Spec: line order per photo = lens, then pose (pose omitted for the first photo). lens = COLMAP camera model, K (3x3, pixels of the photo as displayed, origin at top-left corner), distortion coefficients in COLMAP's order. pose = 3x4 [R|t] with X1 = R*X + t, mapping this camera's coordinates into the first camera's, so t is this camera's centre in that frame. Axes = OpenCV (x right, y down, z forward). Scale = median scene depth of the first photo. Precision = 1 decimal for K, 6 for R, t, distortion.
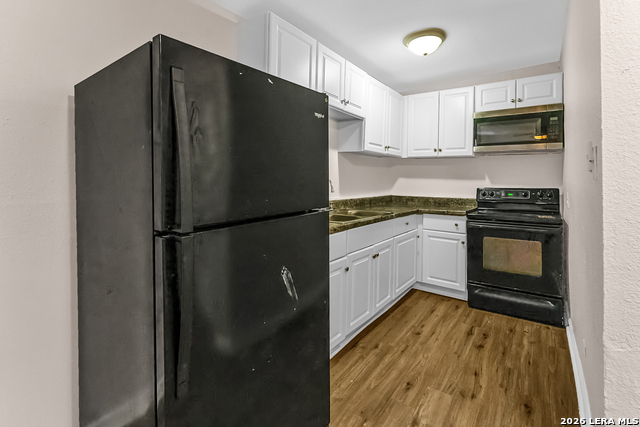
lens RADIAL K [[280.5, 0, 354.0], [0, 280.5, 185.7], [0, 0, 1]] dist [0.000192, -0.000041]
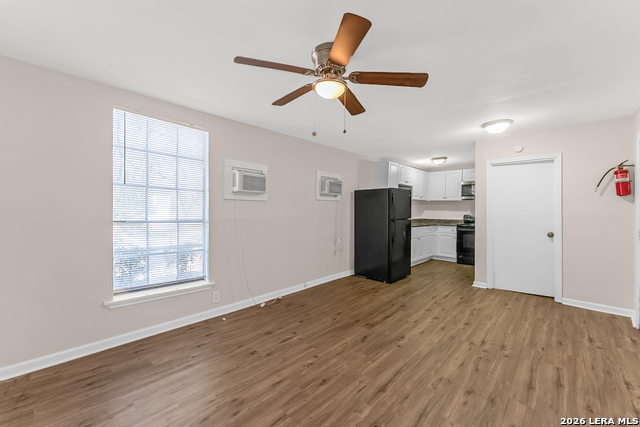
lens RADIAL K [[260.8, 0, 316.7], [0, 260.8, 213.5], [0, 0, 1]] dist [0.001143, 0.000072]
pose [[0.983184, 0.004601, -0.182558, -0.375008], [-0.005737, 0.999967, -0.005695, 0.018368], [0.182526, 0.006646, 0.983179, -1.426906]]
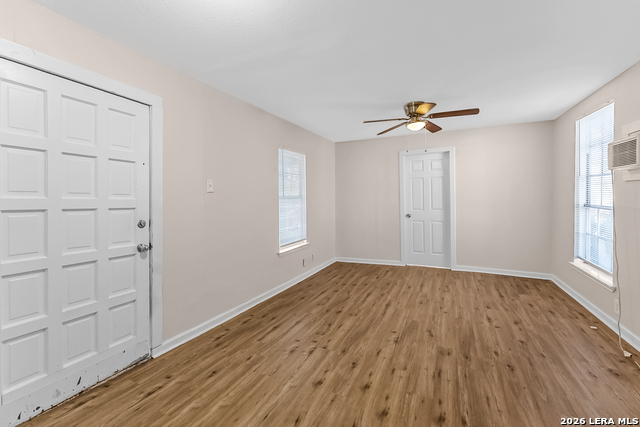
lens RADIAL K [[269.3, 0, 319.2], [0, 269.3, 202.6], [0, 0, 1]] dist [-0.000054, 0.000023]
pose [[-0.990404, 0.006188, -0.138066, 0.137753], [0.001271, 0.999363, 0.035677, -0.013616], [0.138199, 0.035160, -0.989780, 0.430852]]
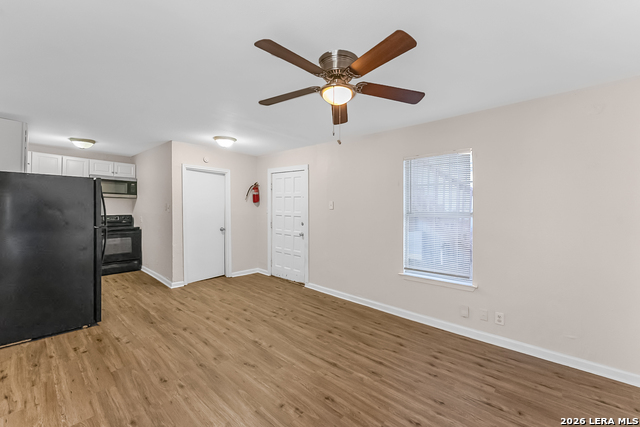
lens RADIAL K [[263.6, 0, 320.0], [0, 263.6, 213.5], [0, 0, 1]] dist [0.001975, 0.000099]
pose [[0.135167, -0.016020, 0.990693, -1.177693], [0.009957, 0.999841, 0.014810, -0.017562], [-0.990773, 0.007862, 0.135305, -0.776992]]
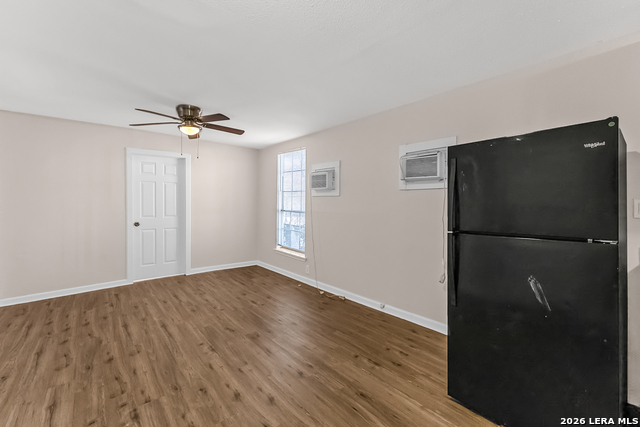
lens RADIAL K [[269.3, 0, 319.2], [0, 269.3, 202.6], [0, 0, 1]] dist [-0.000054, 0.000023]
pose [[-0.284930, -0.013877, -0.958448, 0.513652], [-0.029184, 0.999557, -0.005797, -0.006259], [0.958104, 0.026320, -0.285209, 0.168130]]
